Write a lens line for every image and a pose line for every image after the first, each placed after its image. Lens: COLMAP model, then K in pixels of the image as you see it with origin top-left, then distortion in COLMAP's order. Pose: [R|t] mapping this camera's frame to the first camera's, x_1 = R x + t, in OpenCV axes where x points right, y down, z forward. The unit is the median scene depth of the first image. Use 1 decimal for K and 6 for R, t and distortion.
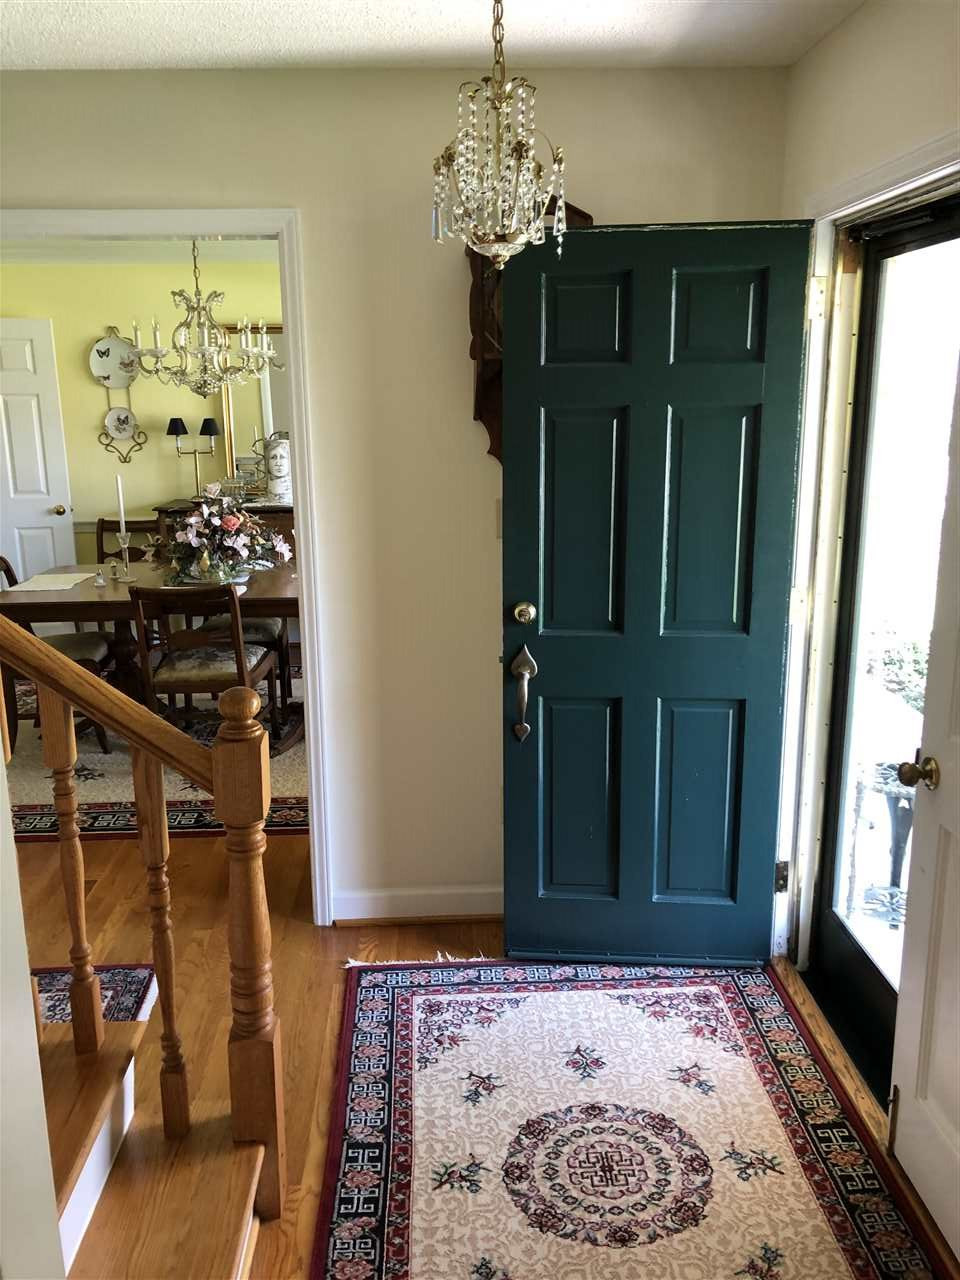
lens RADIAL K [[1051.0, 0, 483.4], [0, 1051.0, 633.3], [0, 0, 1]] dist [0.014594, -0.013963]
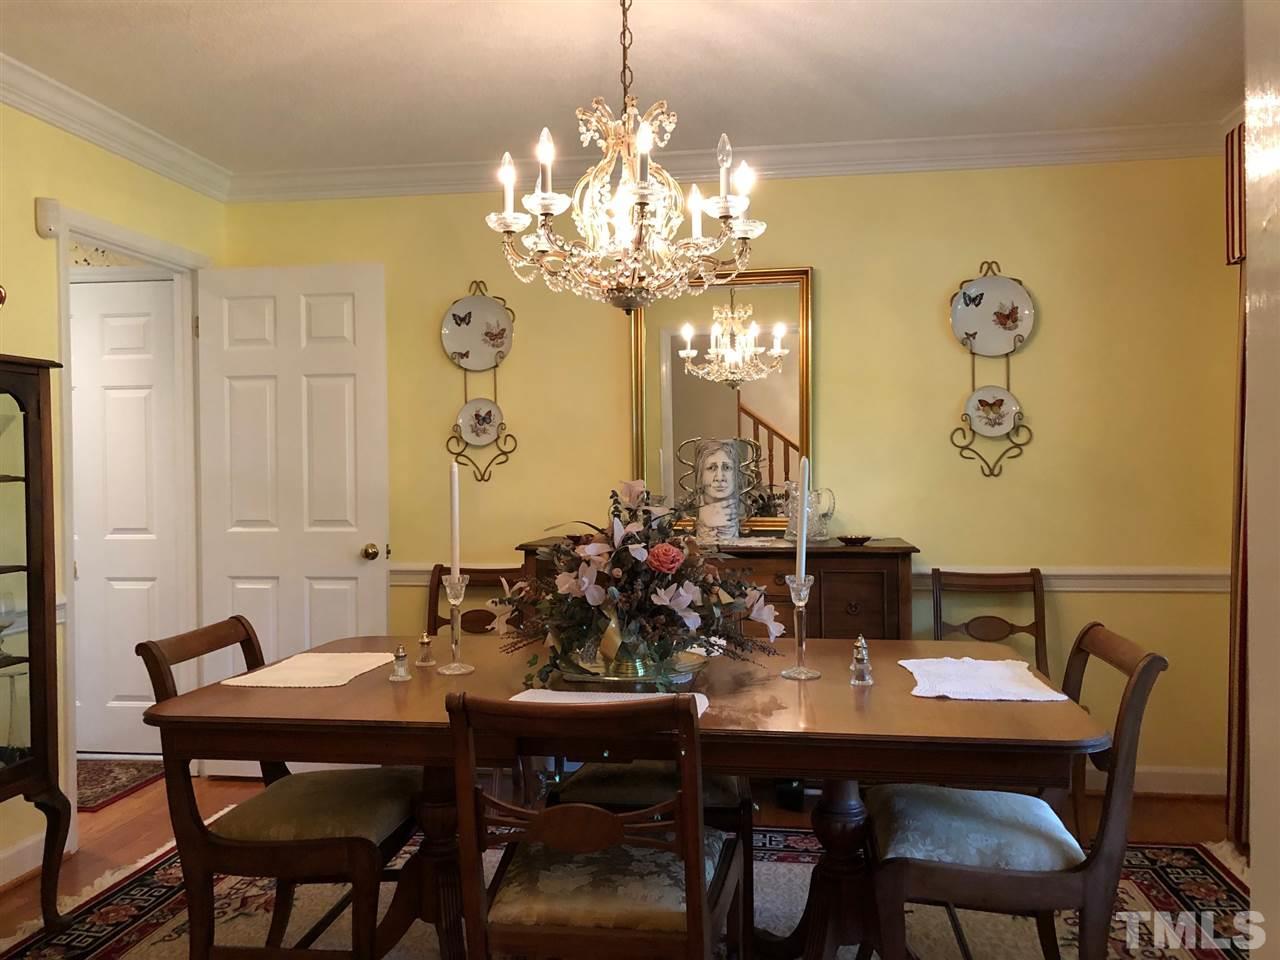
lens RADIAL K [[1051.0, 0, 637.4], [0, 1051.0, 477.1], [0, 0, 1]] dist [0.014594, -0.013963]
pose [[0.980864, -0.002996, -0.194672, -0.157263], [-0.039611, 0.975898, -0.214601, -0.036571], [0.190623, 0.218206, 0.957105, 0.521609]]
